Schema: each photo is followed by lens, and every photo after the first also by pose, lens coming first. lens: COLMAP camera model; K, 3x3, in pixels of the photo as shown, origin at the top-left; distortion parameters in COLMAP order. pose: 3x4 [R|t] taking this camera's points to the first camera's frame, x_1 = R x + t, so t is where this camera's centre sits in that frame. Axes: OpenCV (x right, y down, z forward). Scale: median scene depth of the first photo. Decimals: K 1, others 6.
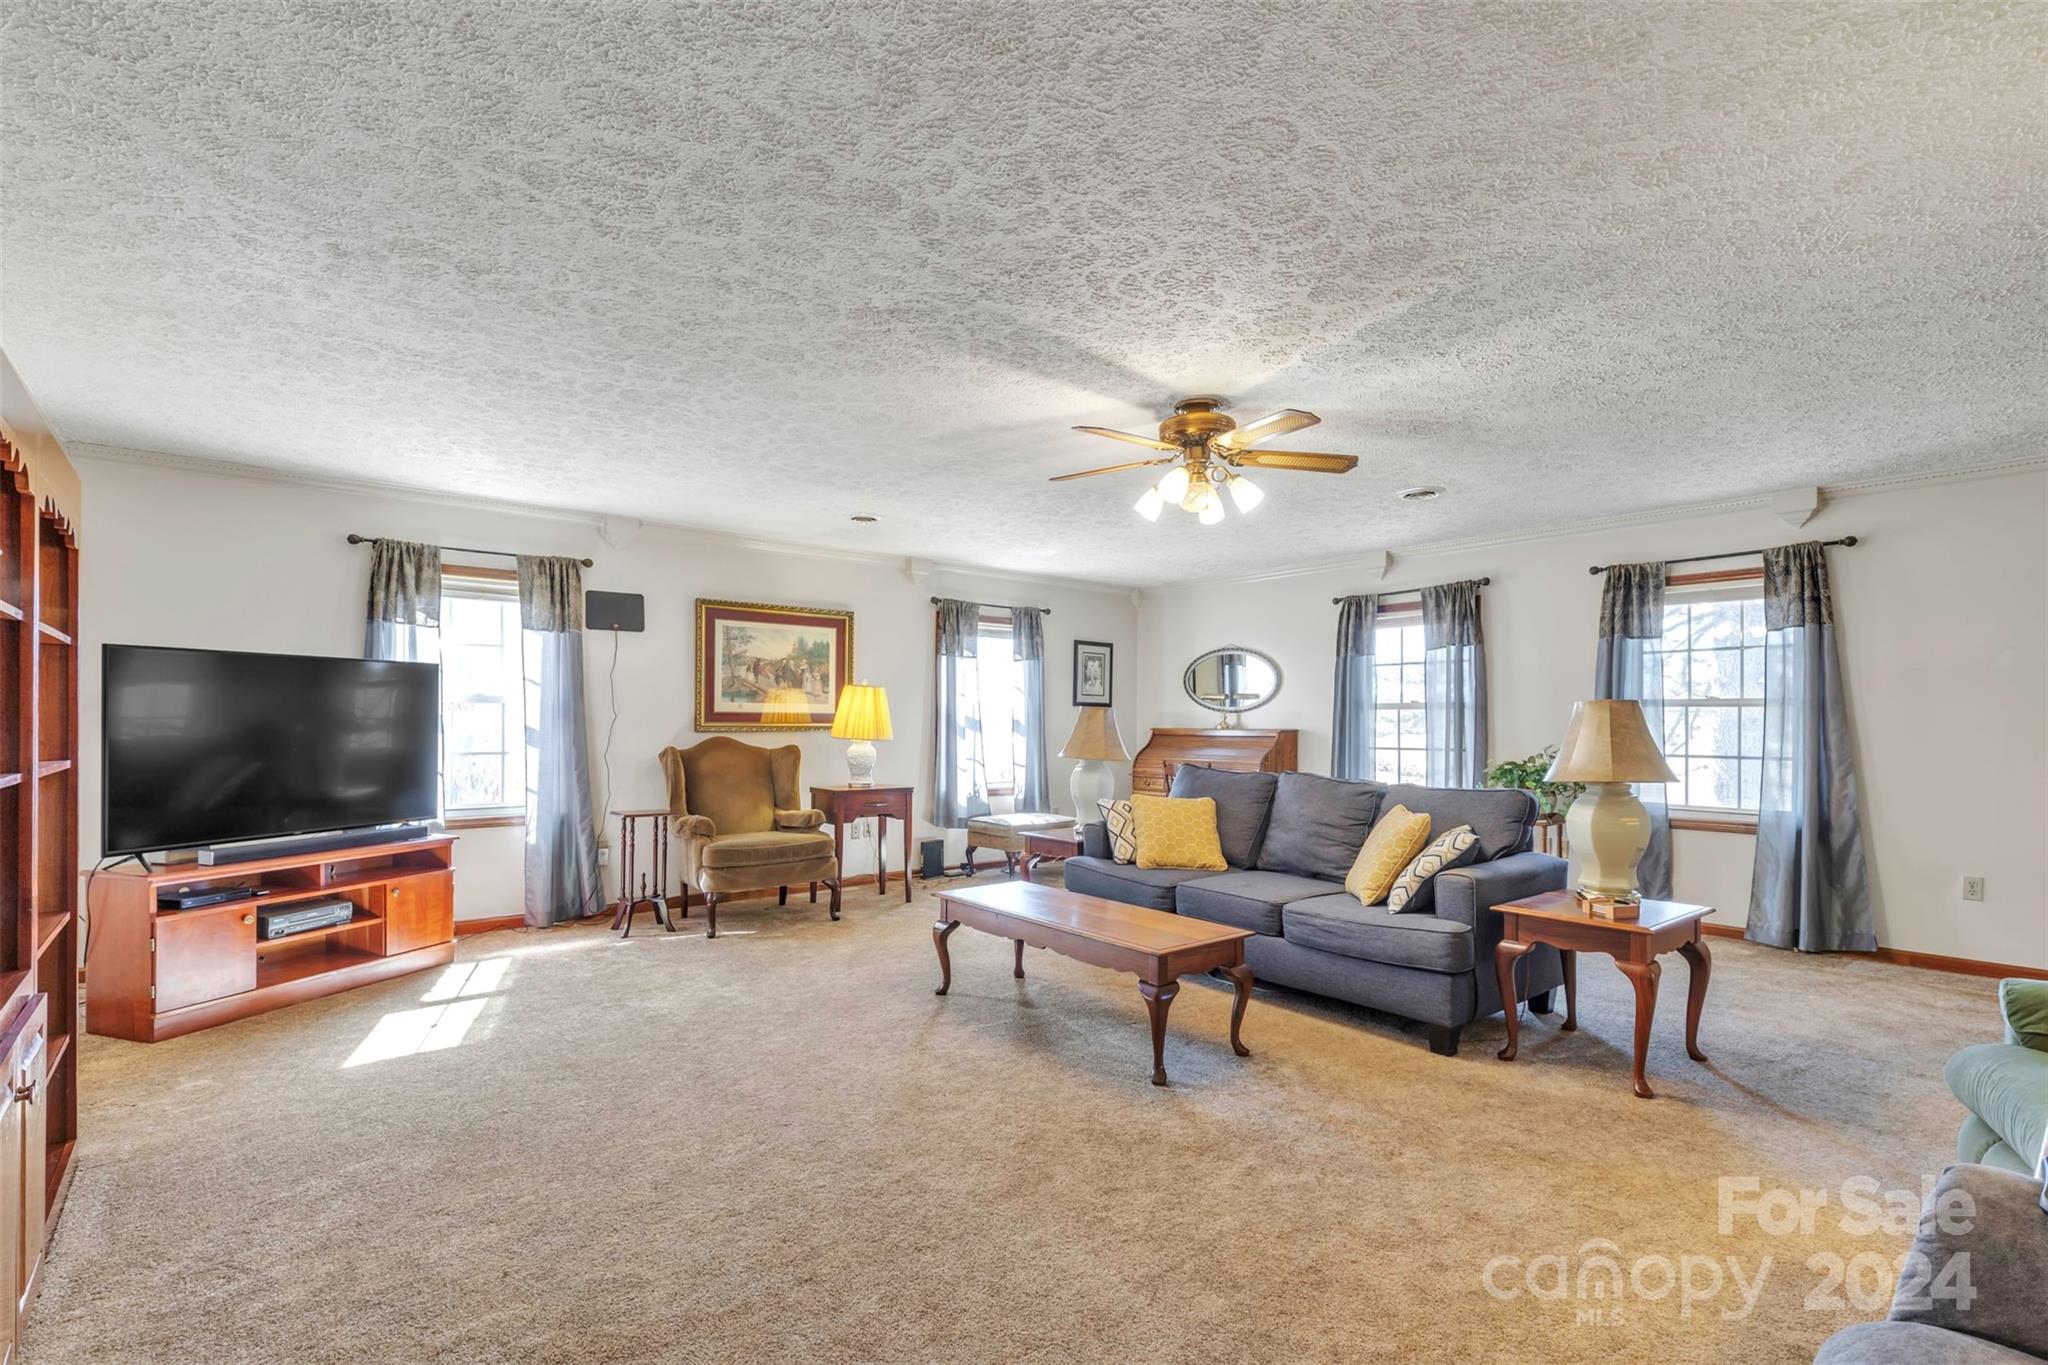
lens RADIAL K [[947.7, 0, 1050.5], [0, 947.7, 723.6], [0, 0, 1]] dist [0.006870, 0.000065]
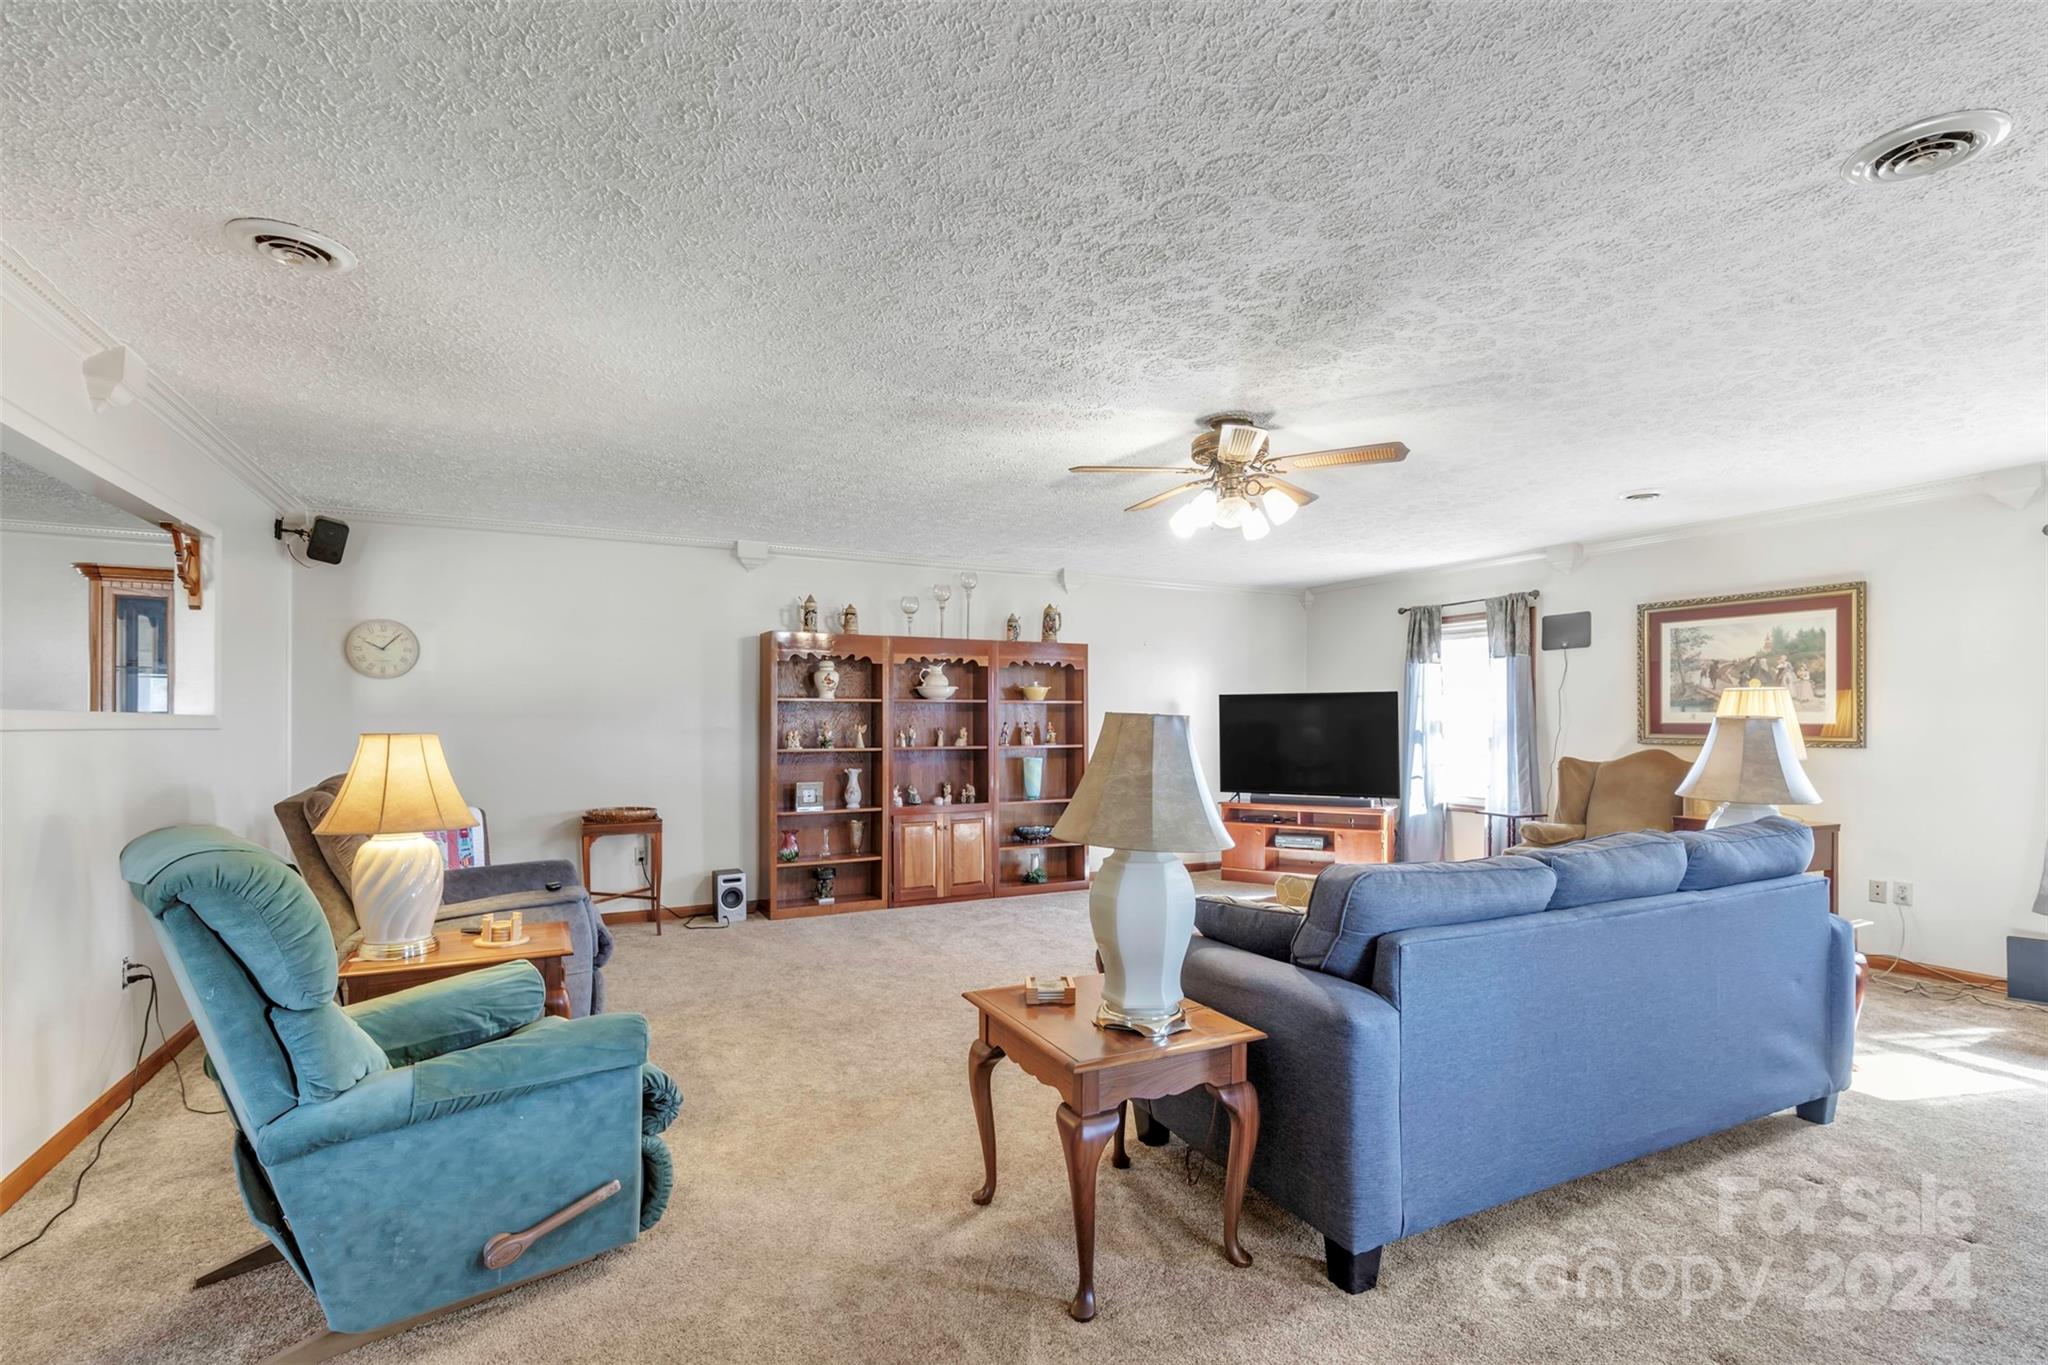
lens RADIAL K [[947.7, 0, 1024.8], [0, 947.7, 702.7], [0, 0, 1]] dist [0.006870, 0.000065]
pose [[-0.228470, -0.024064, -0.973254, 0.714871], [-0.007385, 0.999709, -0.022984, -0.006032], [0.973523, 0.001937, -0.228581, 0.617192]]
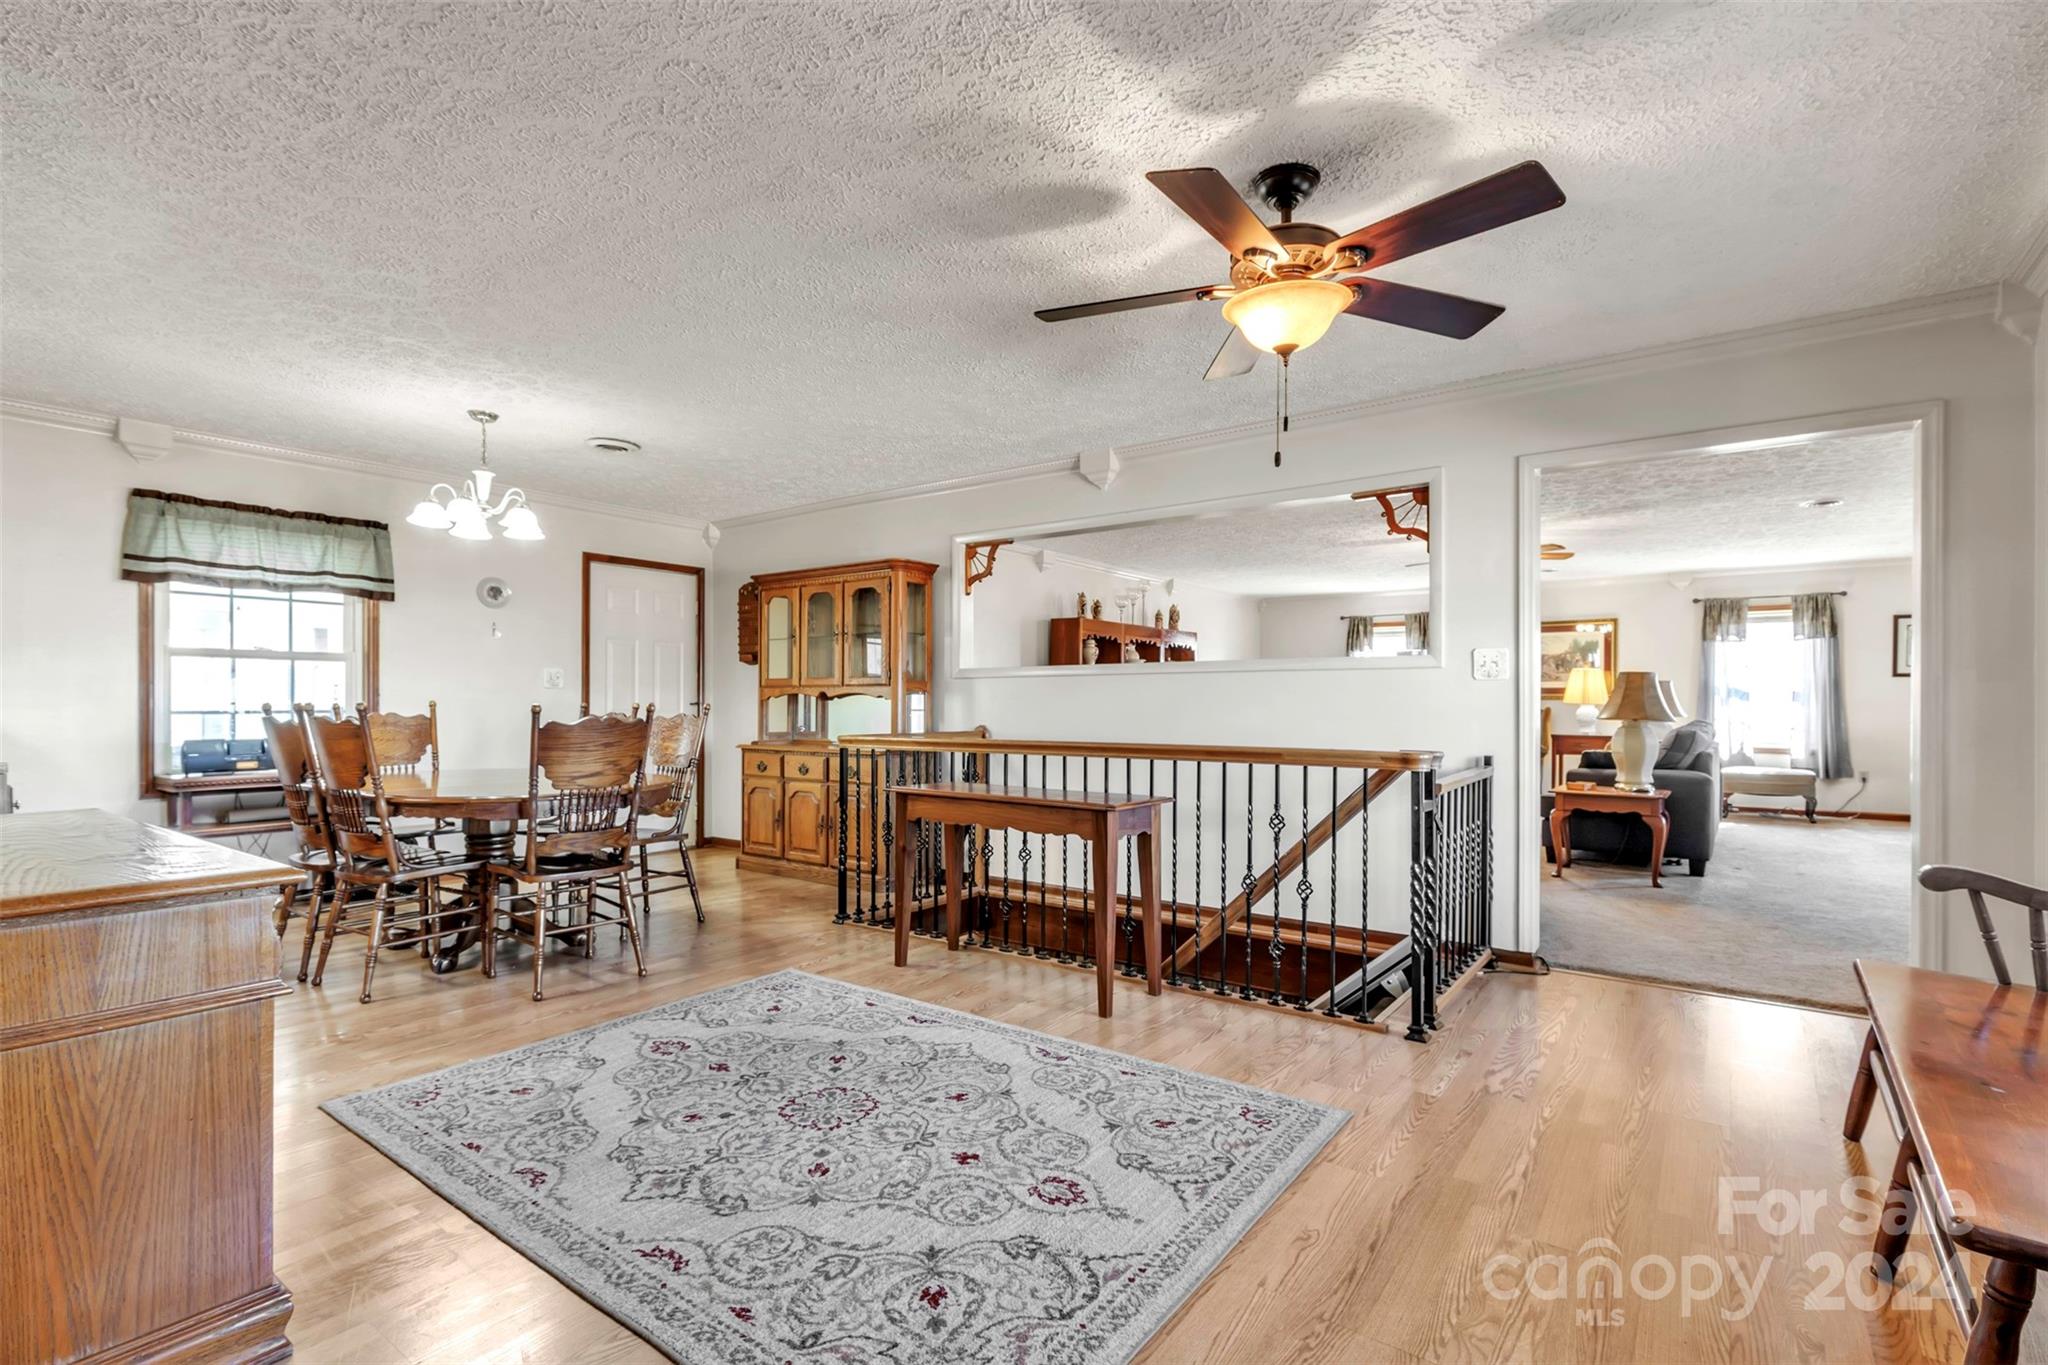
lens RADIAL K [[947.7, 0, 1028.9], [0, 947.7, 693.6], [0, 0, 1]] dist [0.006870, 0.000065]
pose [[0.225974, -0.012145, -0.974058, 1.151599], [-0.007501, 0.999871, -0.014207, 0.030601], [0.974104, 0.010517, 0.225854, -0.250673]]
